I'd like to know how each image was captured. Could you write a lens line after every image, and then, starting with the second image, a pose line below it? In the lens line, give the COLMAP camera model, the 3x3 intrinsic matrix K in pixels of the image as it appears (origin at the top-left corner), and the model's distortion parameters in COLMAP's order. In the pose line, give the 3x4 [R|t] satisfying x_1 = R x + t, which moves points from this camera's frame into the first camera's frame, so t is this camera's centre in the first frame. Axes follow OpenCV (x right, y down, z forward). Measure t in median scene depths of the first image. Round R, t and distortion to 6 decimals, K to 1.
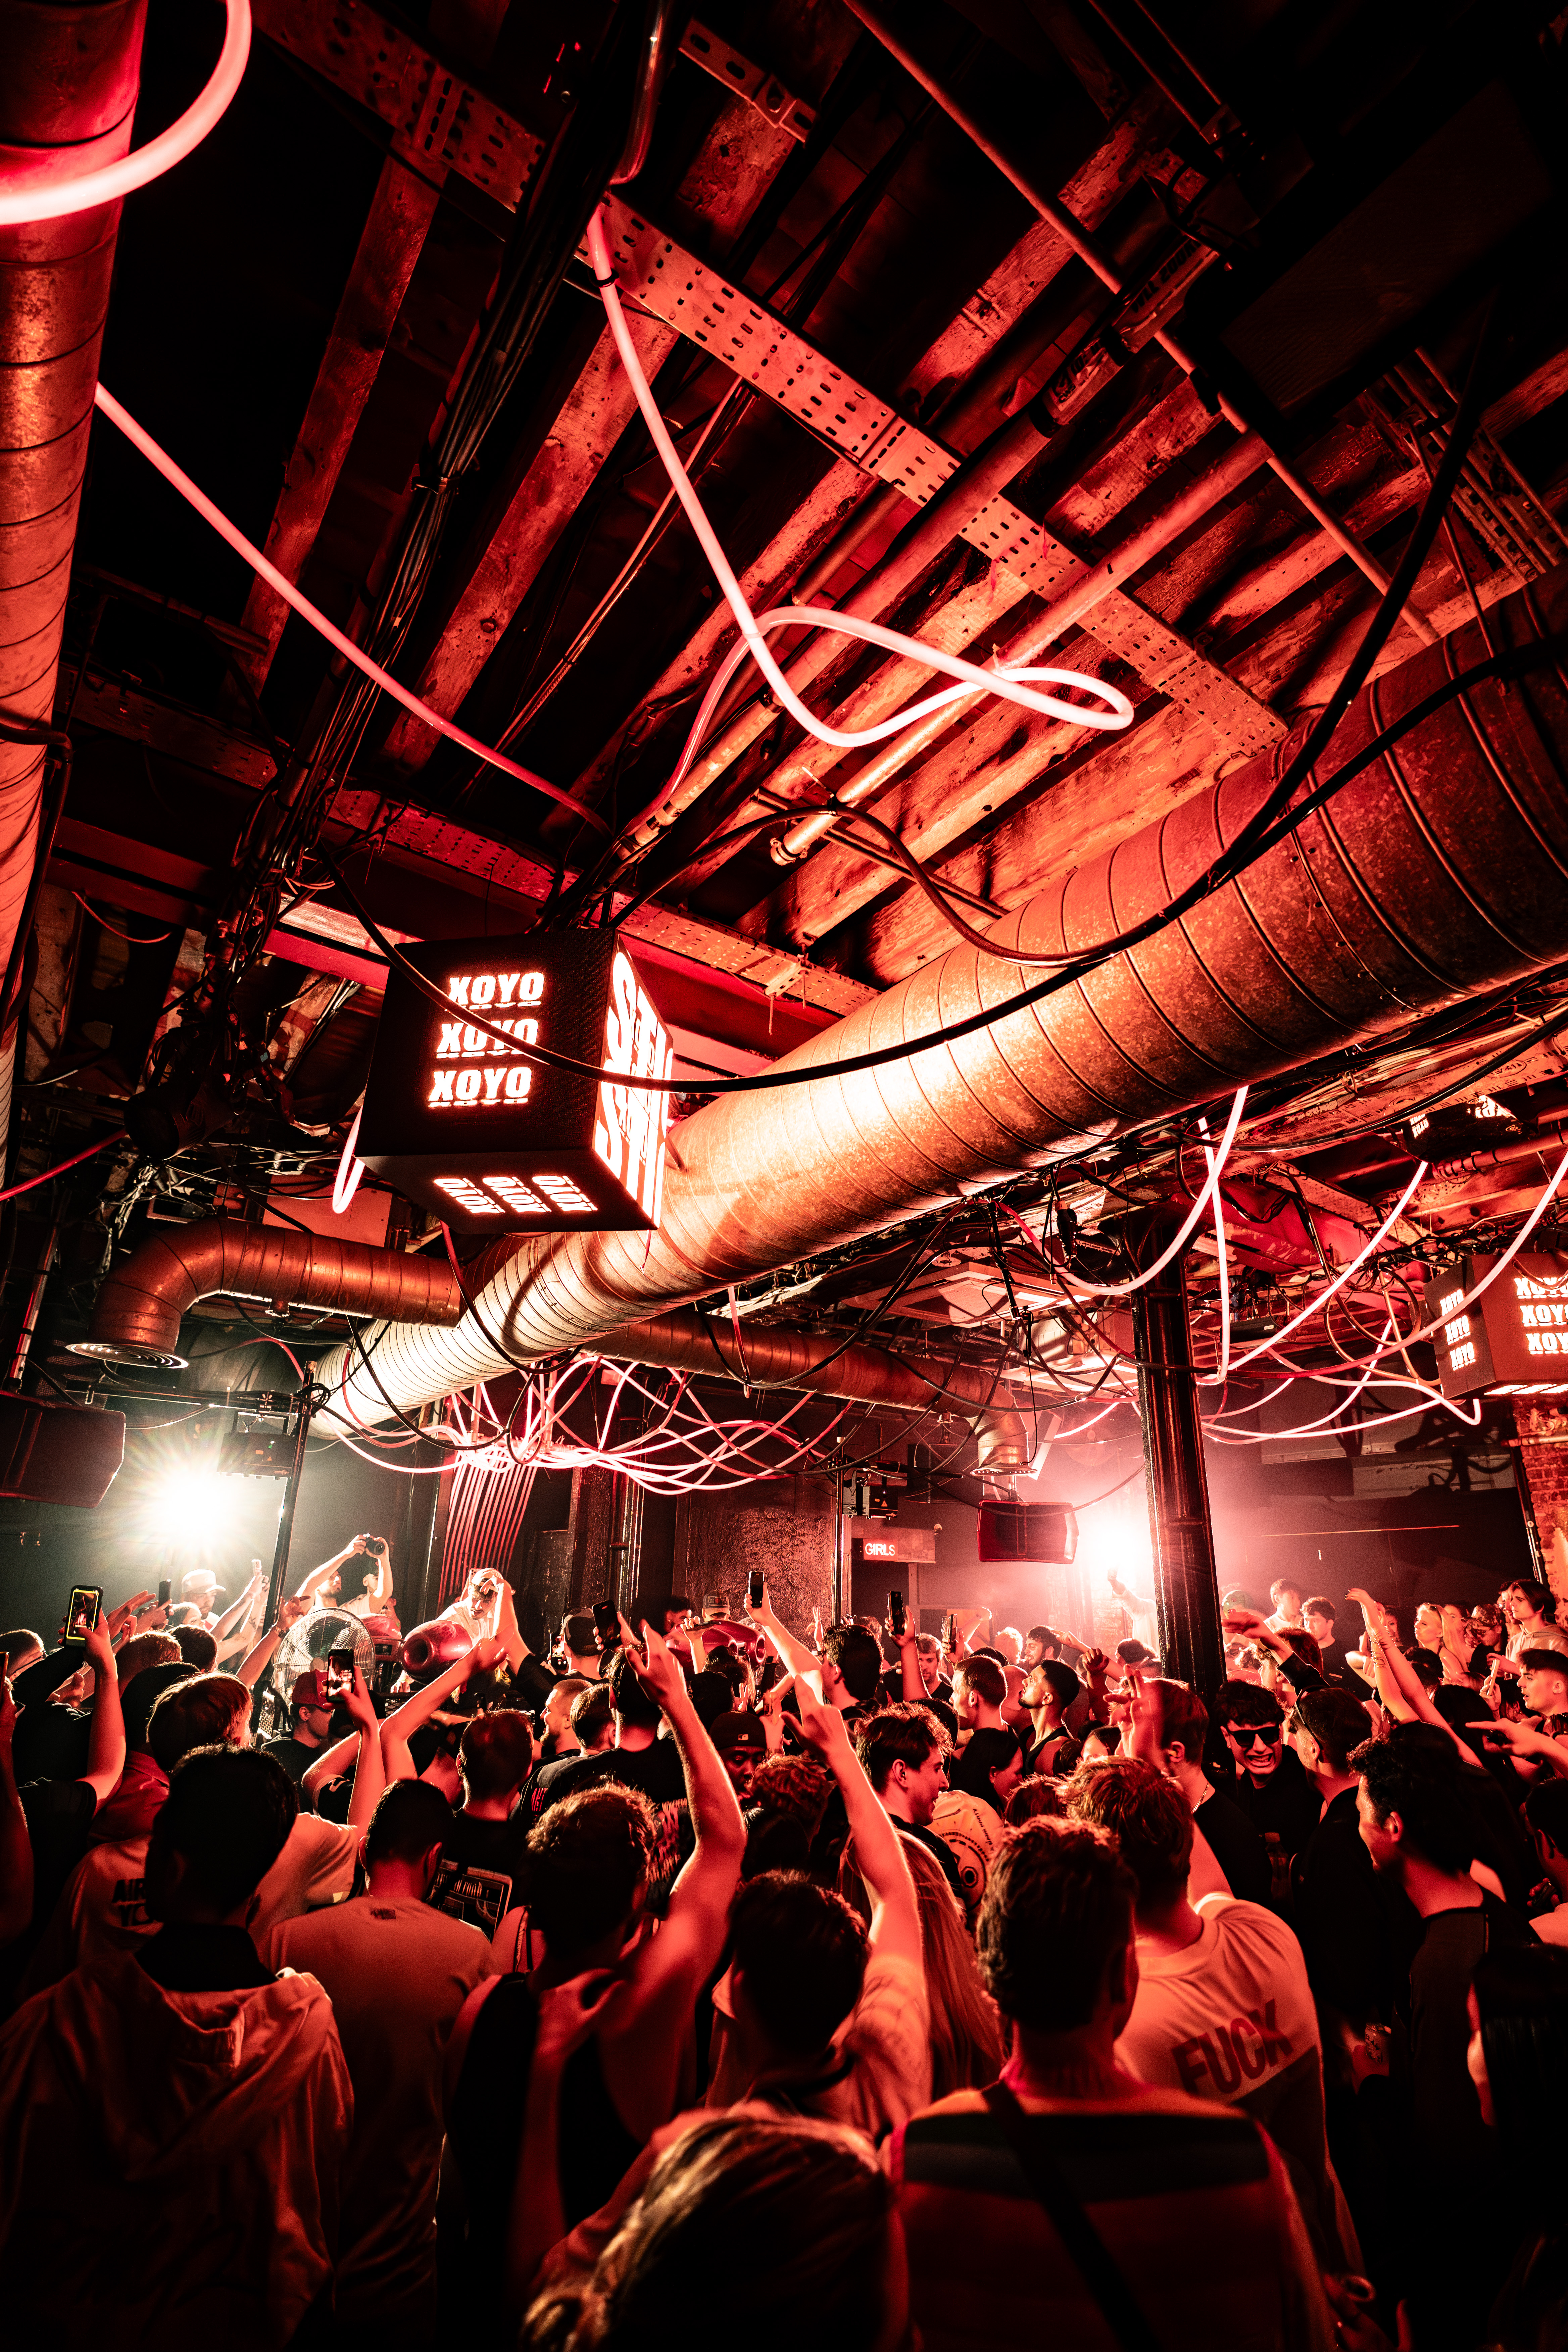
lens RADIAL K [[1090.7, 0, 779.7], [0, 1090.7, 1155.6], [0, 0, 1]] dist [-0.084889, 0.028734]
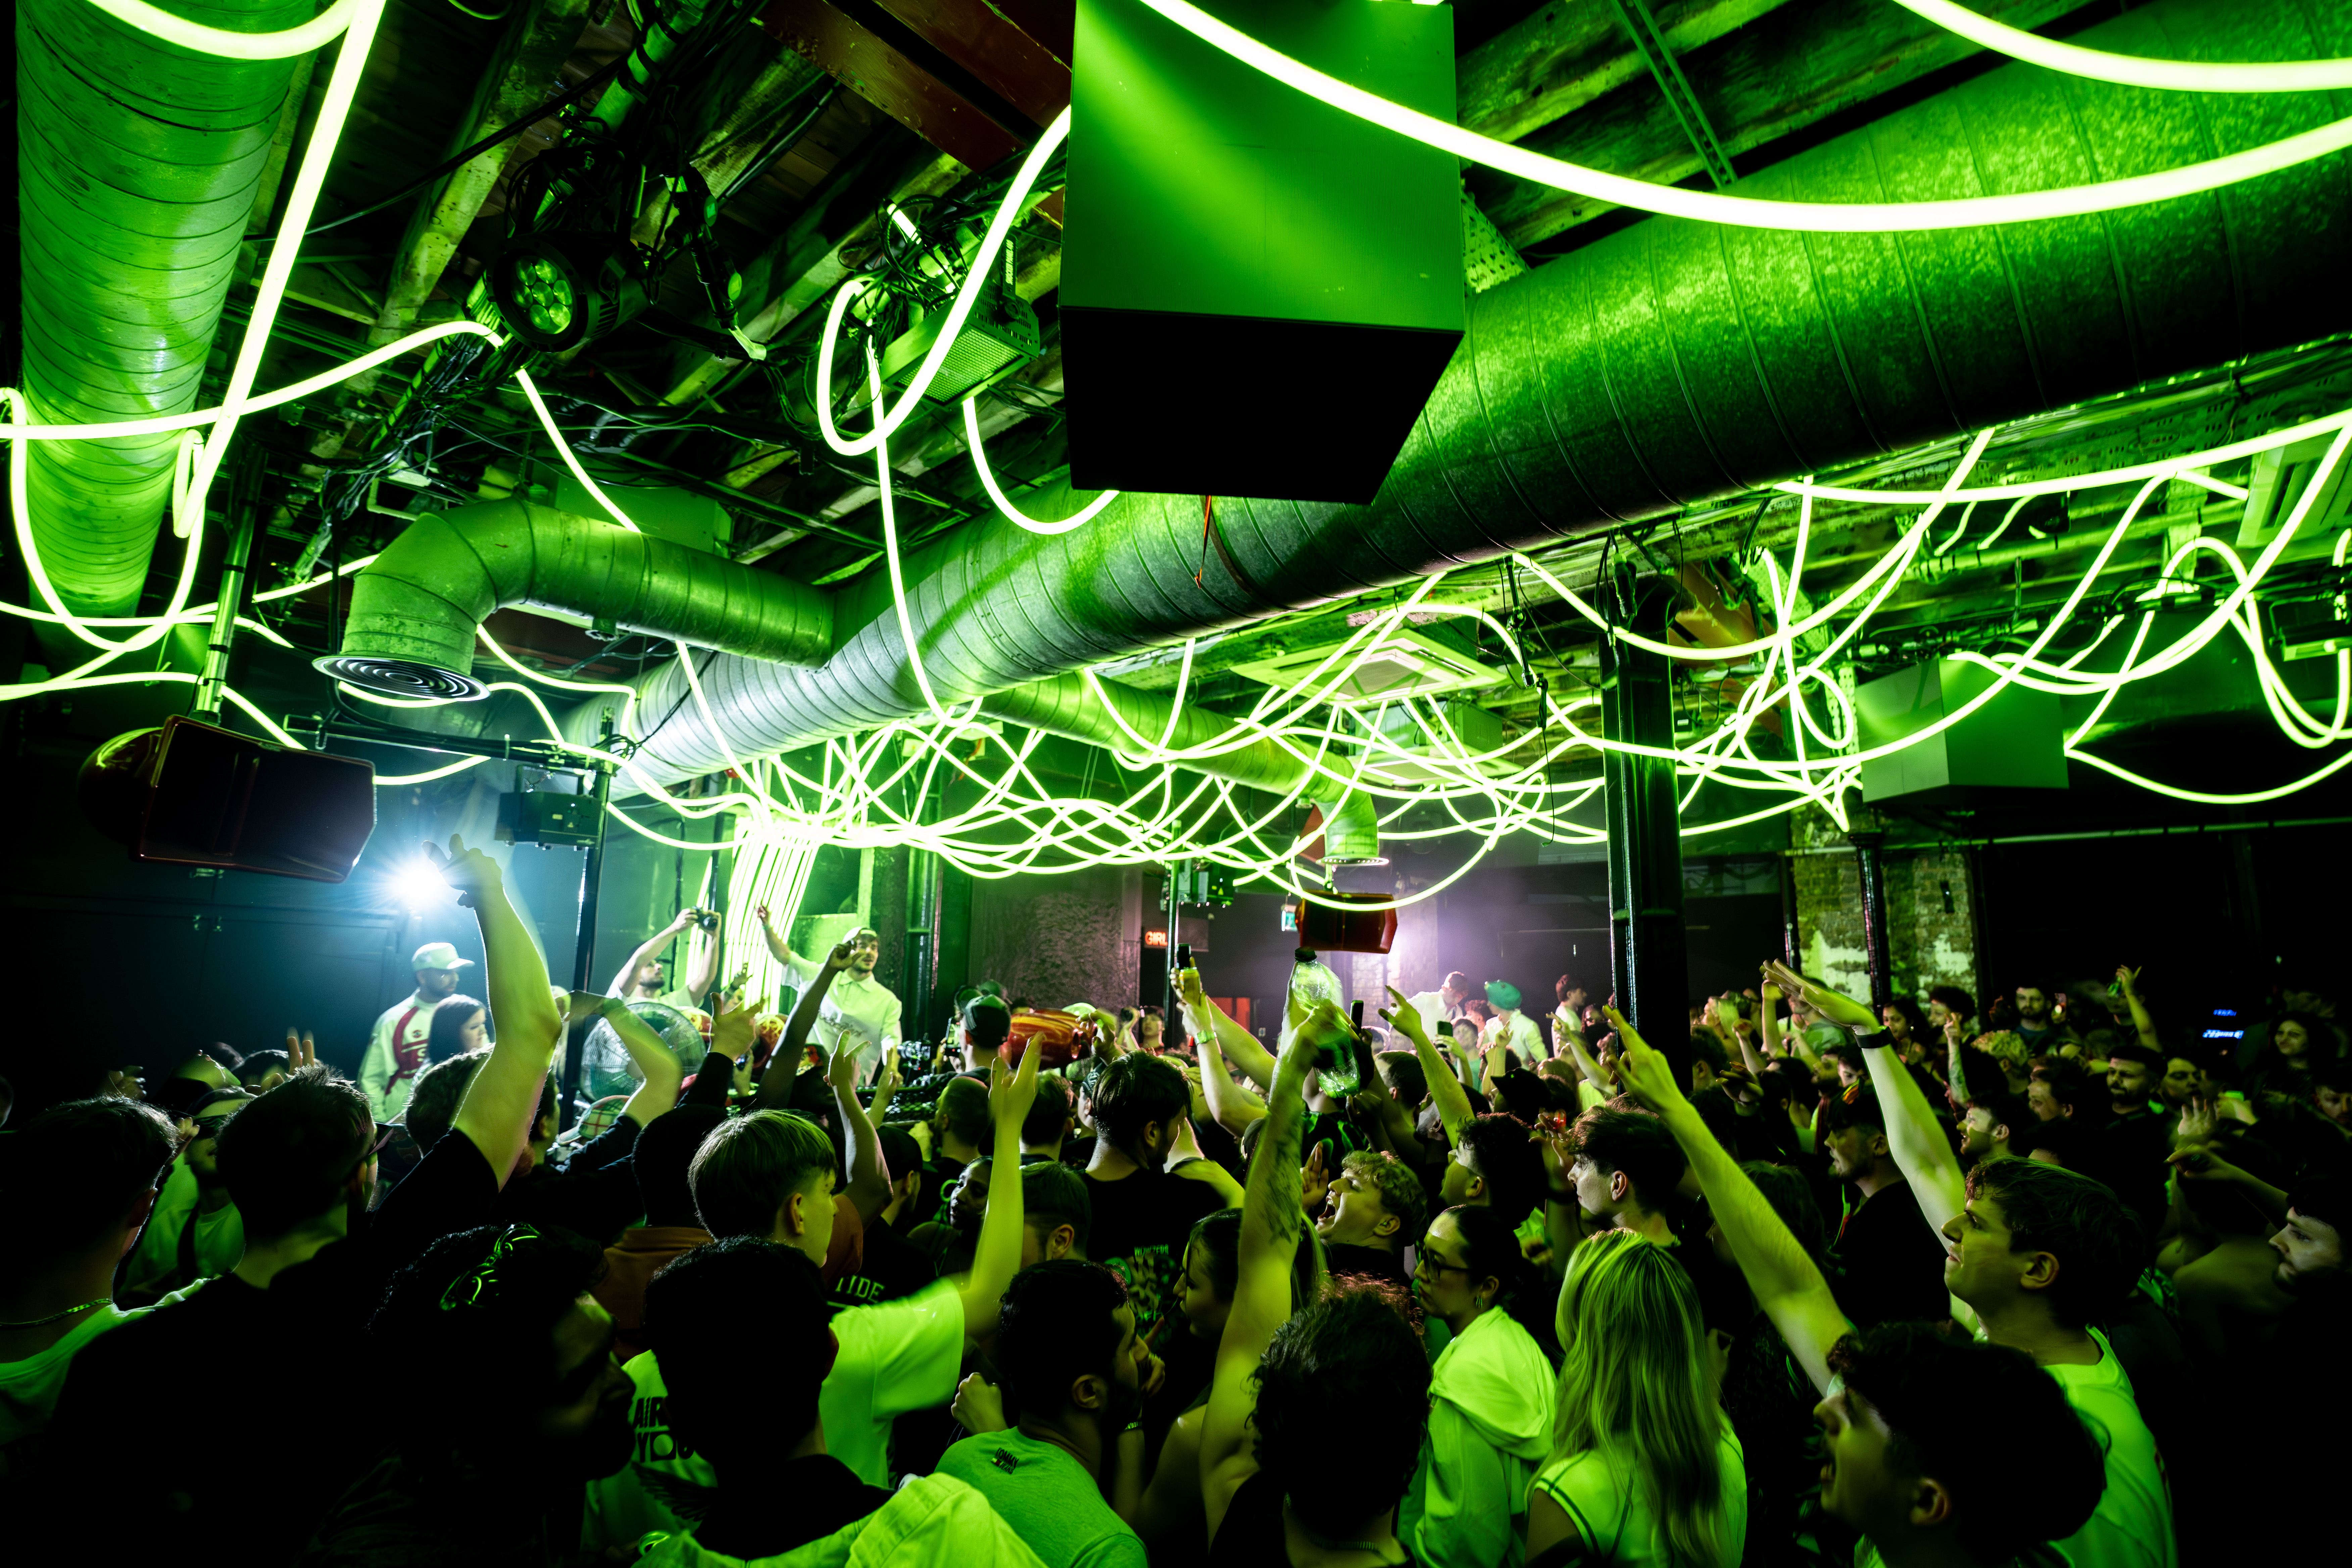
lens RADIAL K [[1090.7, 0, 1176.0], [0, 1090.7, 784.0], [0, 0, 1]] dist [-0.084889, 0.028734]
pose [[0.978489, 0.036365, 0.203067, -0.132855], [-0.077473, 0.977067, 0.198337, 0.042022], [-0.191197, -0.209803, 0.958867, 0.104482]]
